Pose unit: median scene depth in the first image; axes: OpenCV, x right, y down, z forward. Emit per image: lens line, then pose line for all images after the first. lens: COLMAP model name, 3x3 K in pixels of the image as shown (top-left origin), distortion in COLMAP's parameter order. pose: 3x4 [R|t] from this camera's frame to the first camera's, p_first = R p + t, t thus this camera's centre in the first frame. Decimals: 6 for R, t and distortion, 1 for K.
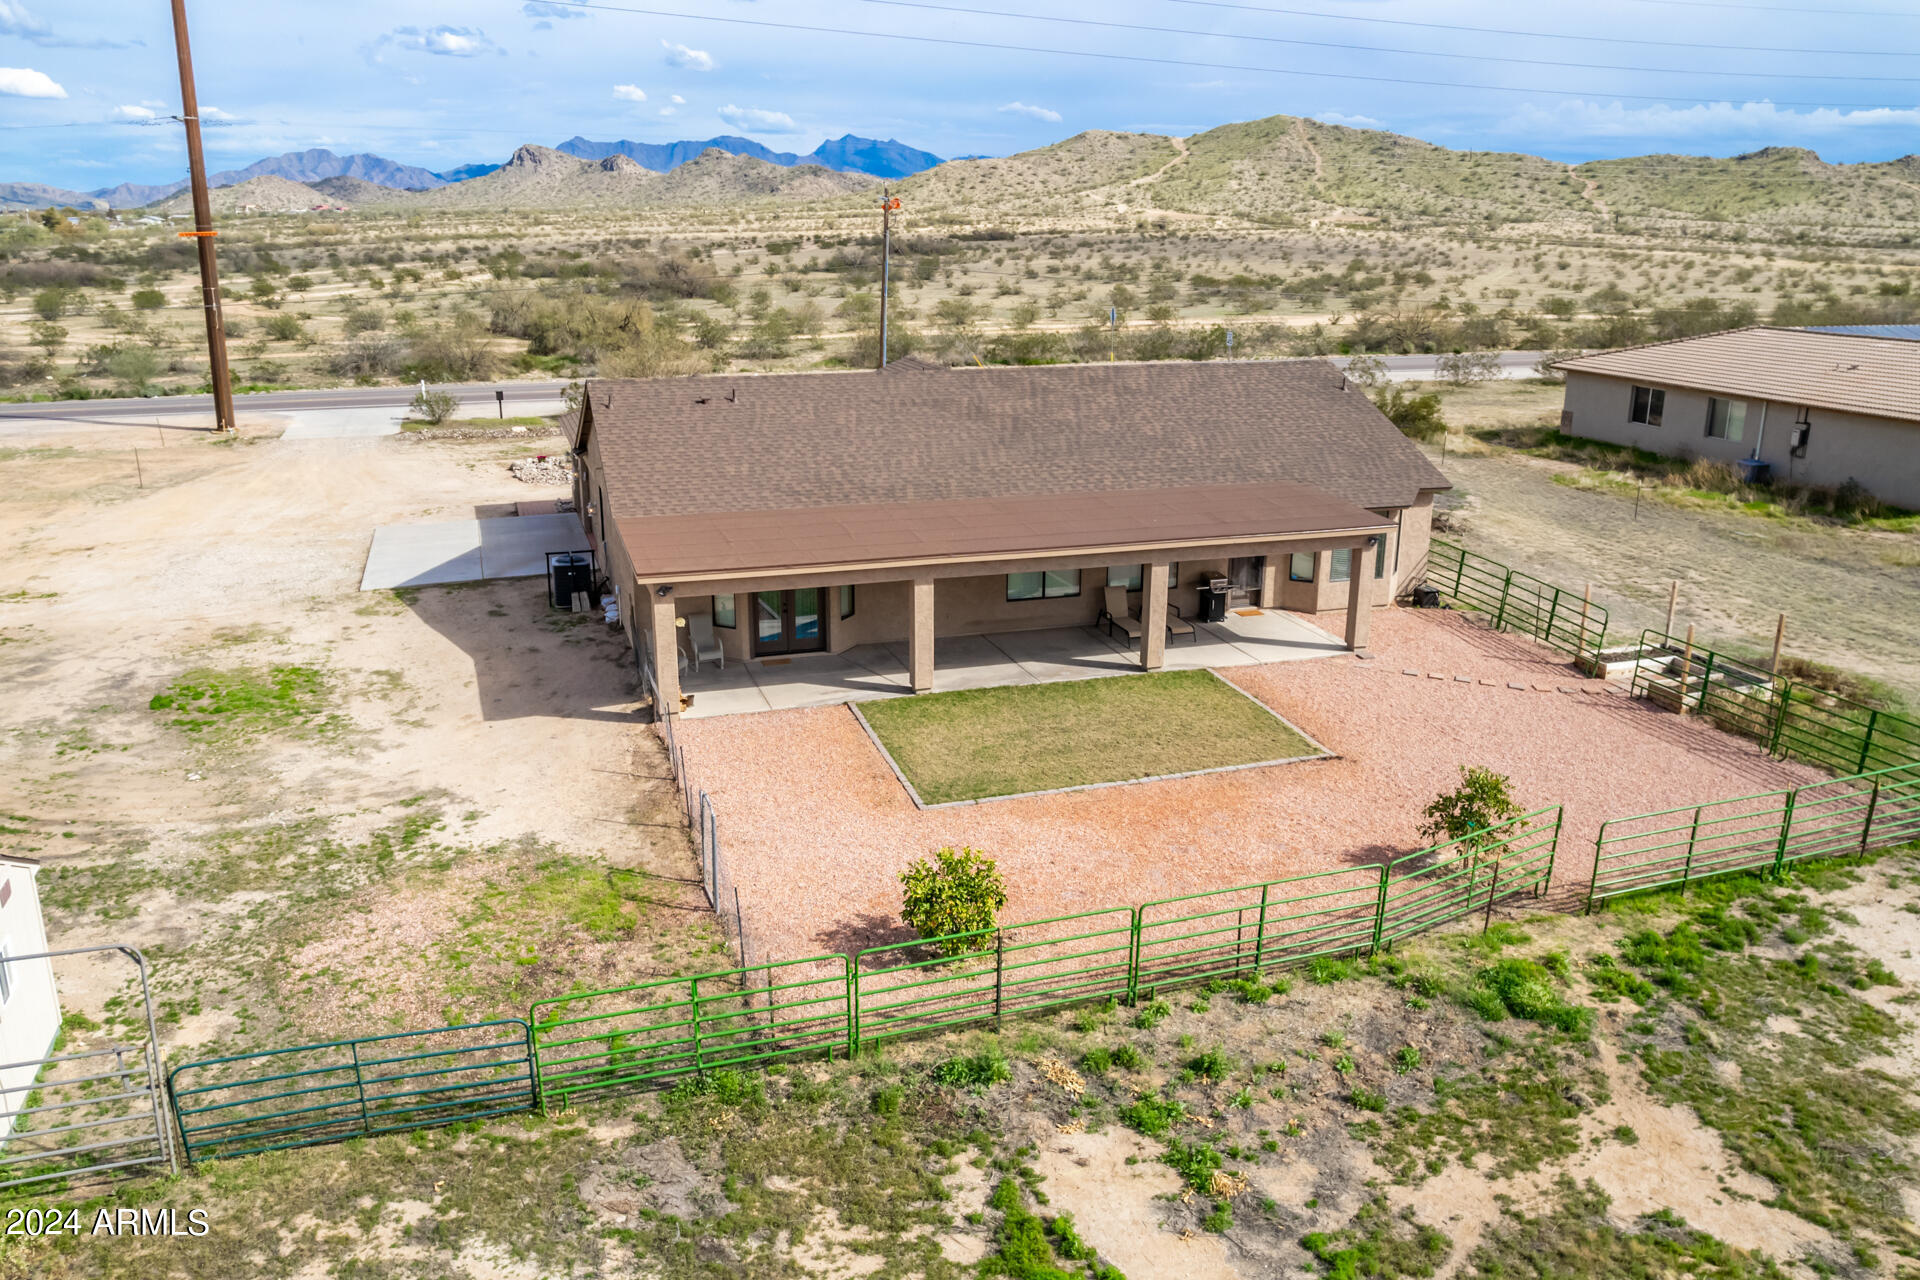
lens RADIAL K [[1462.5, 0, 957.1], [0, 1462.5, 646.6], [0, 0, 1]] dist [-0.073371, 0.050529]
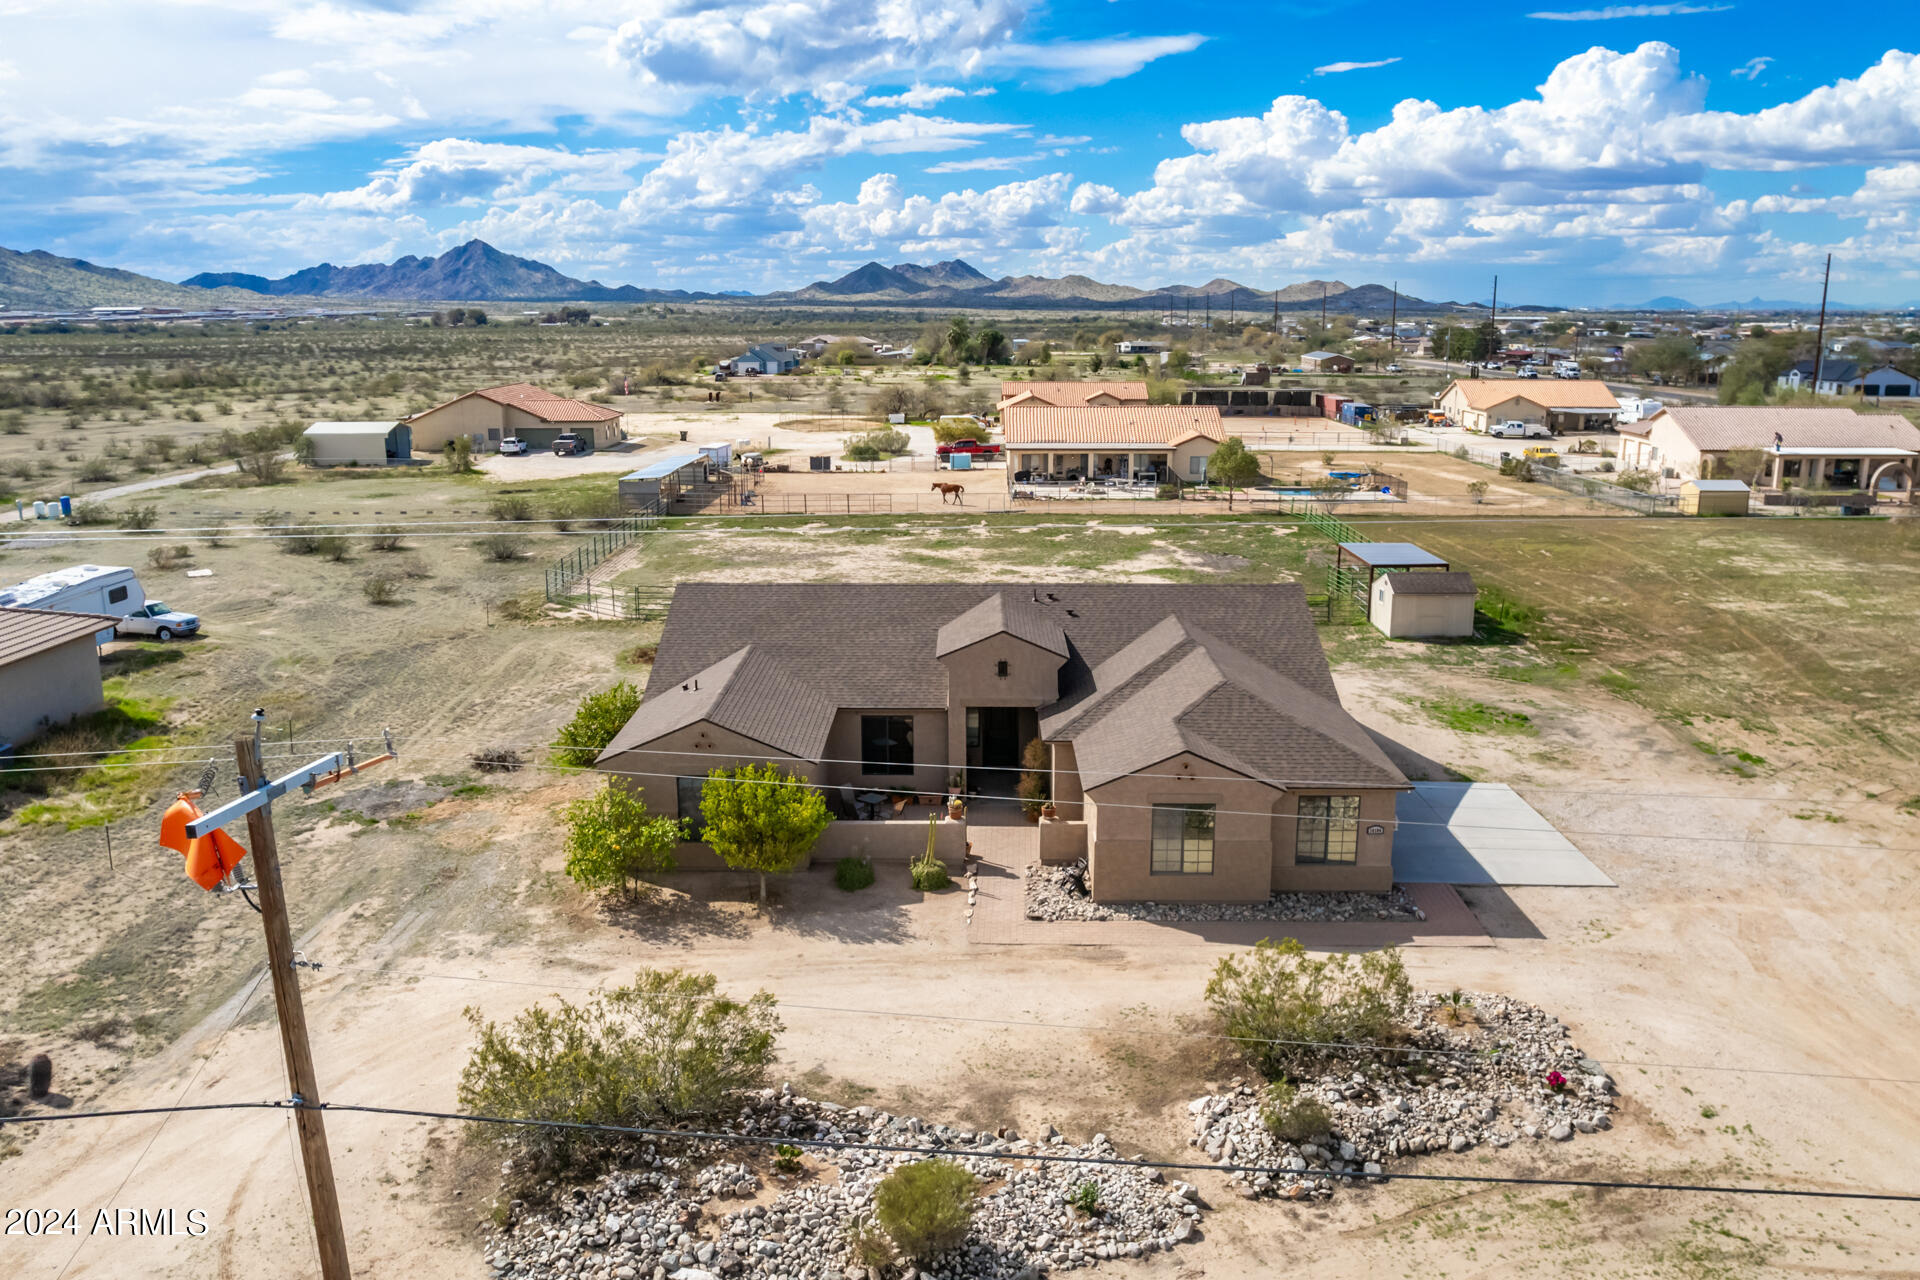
lens RADIAL K [[1462.5, 0, 963.3], [0, 1462.5, 644.6], [0, 0, 1]] dist [-0.073371, 0.050529]
pose [[-0.947321, -0.077835, 0.310683, -0.138642], [0.086232, 0.872221, 0.481450, -0.295882], [-0.308458, 0.482879, -0.819562, 0.811673]]
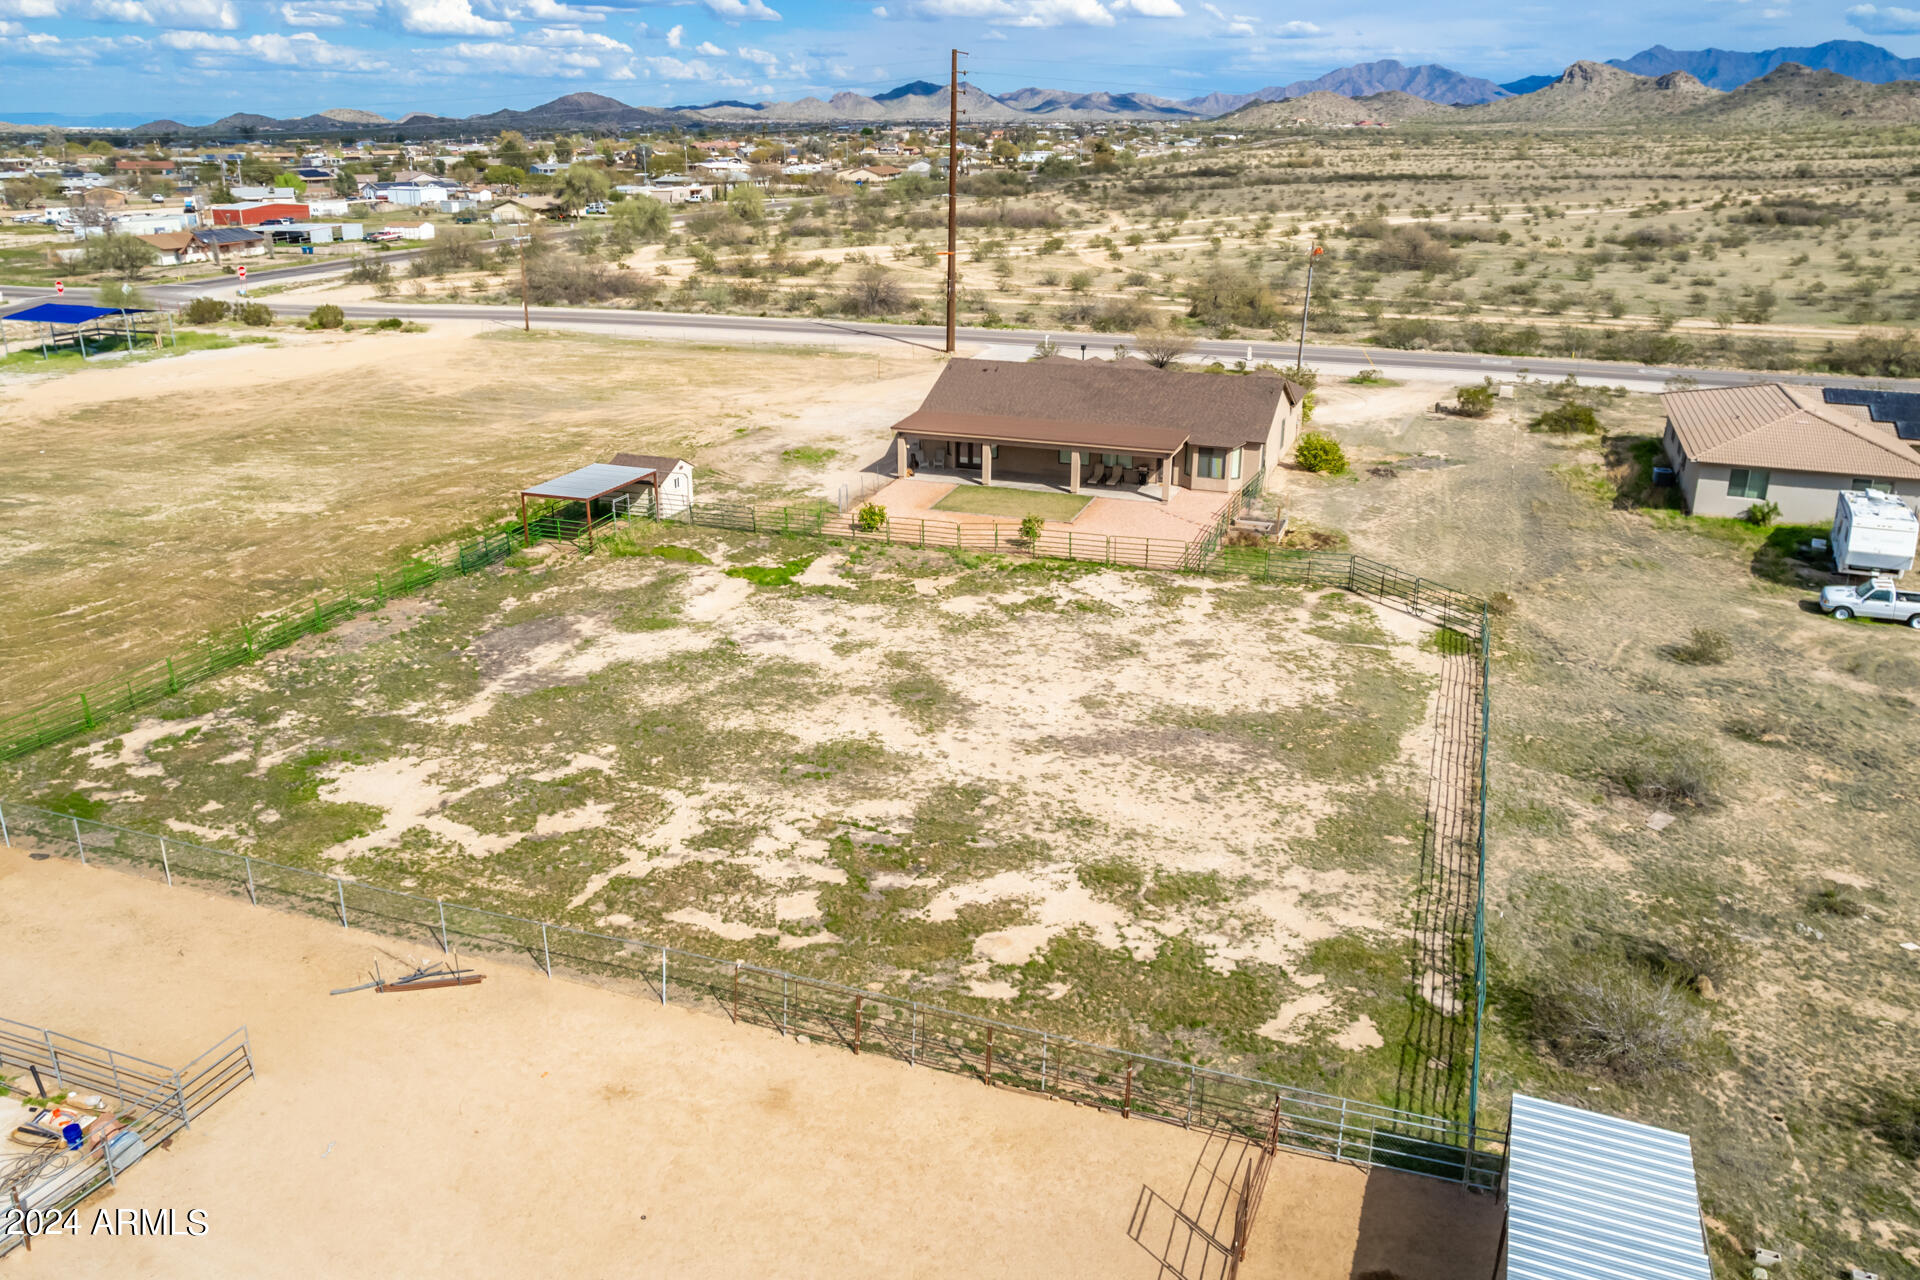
lens RADIAL K [[1462.5, 0, 959.6], [0, 1462.5, 630.5], [0, 0, 1]] dist [-0.073371, 0.050529]
pose [[0.782776, 0.203145, -0.588213, 0.495899], [-0.175452, 0.978916, 0.104592, 0.006091], [0.597059, 0.021331, 0.801914, -0.379812]]
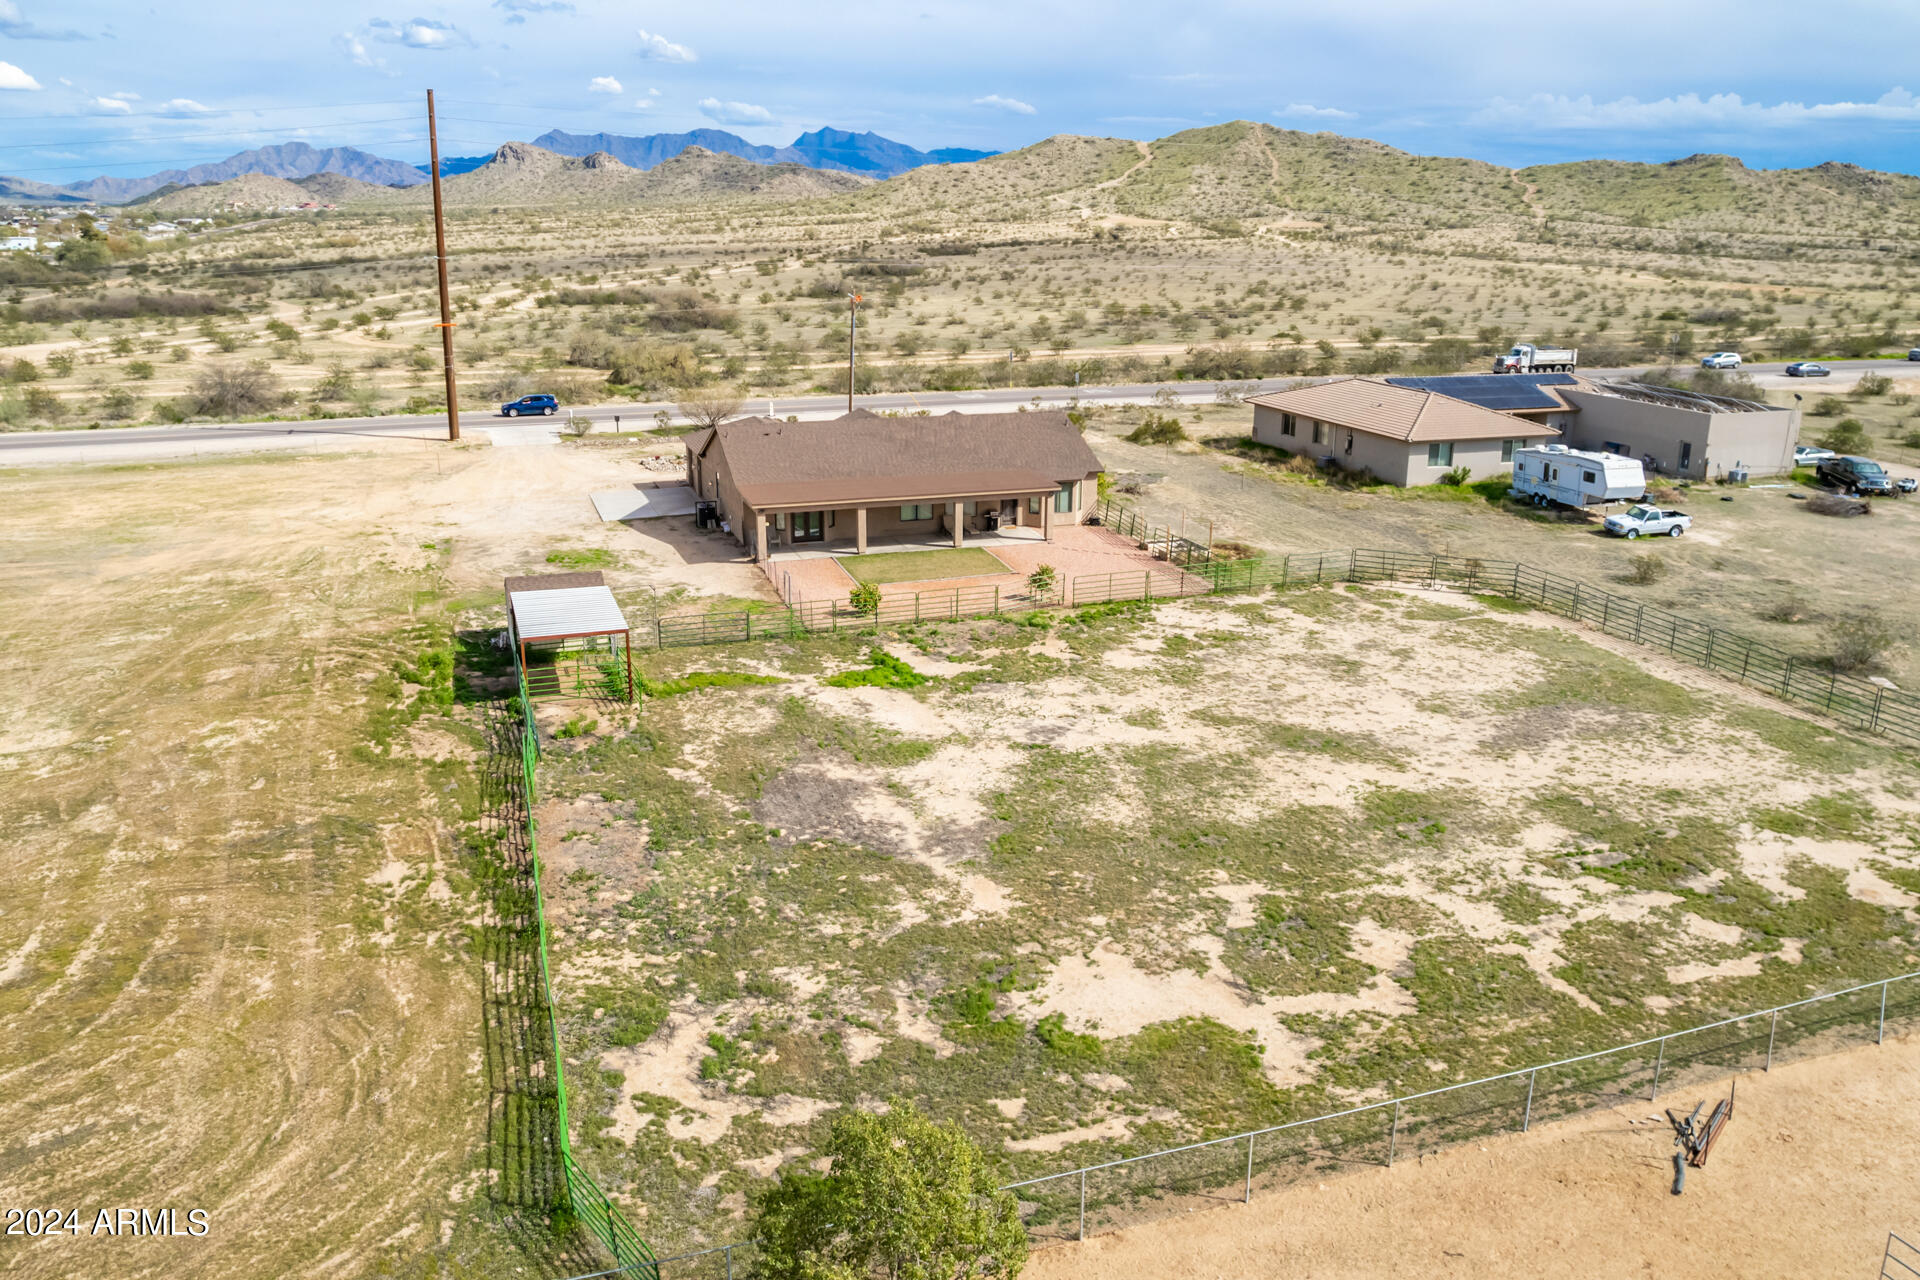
lens RADIAL K [[1462.5, 0, 955.0], [0, 1462.5, 629.6], [0, 0, 1]] dist [-0.073371, 0.050529]
pose [[0.999913, -0.004086, 0.012579, 0.031574], [0.004151, 0.999978, -0.005181, 0.053339], [-0.012558, 0.005233, 0.999907, -0.457701]]
